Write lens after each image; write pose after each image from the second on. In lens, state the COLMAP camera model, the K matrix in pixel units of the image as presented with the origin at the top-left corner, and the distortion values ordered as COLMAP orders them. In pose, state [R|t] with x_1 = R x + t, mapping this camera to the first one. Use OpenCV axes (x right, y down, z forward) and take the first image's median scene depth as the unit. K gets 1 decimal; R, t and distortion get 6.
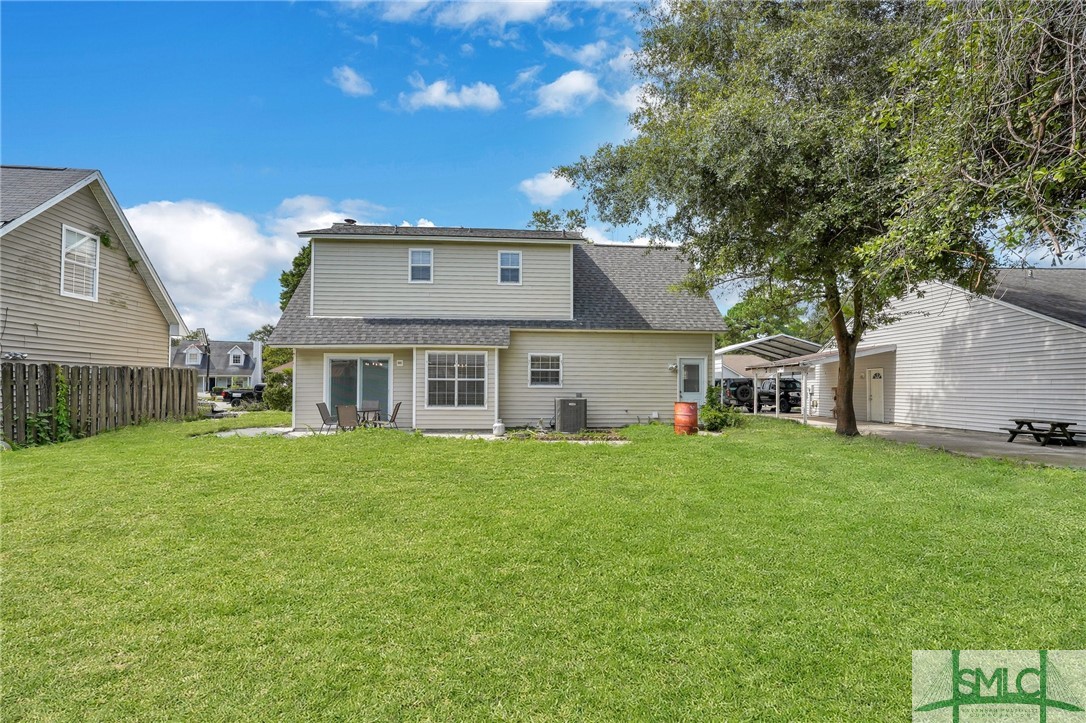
lens RADIAL K [[474.9, 0, 541.6], [0, 474.9, 366.4], [0, 0, 1]] dist [0.001610, 0.000110]
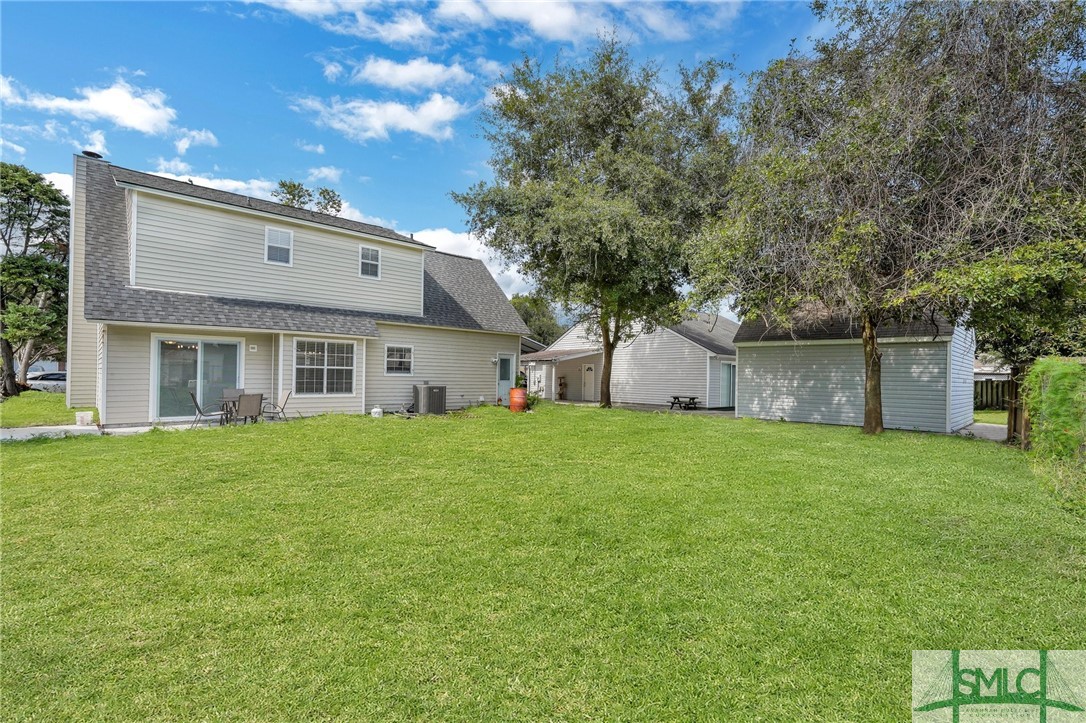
lens RADIAL K [[474.9, 0, 541.6], [0, 474.9, 366.4], [0, 0, 1]] dist [0.001610, 0.000110]
pose [[0.791242, 0.020531, 0.611159, -0.431429], [-0.036412, 0.999245, 0.013572, -0.004785], [-0.610419, -0.032992, 0.791392, -0.083616]]
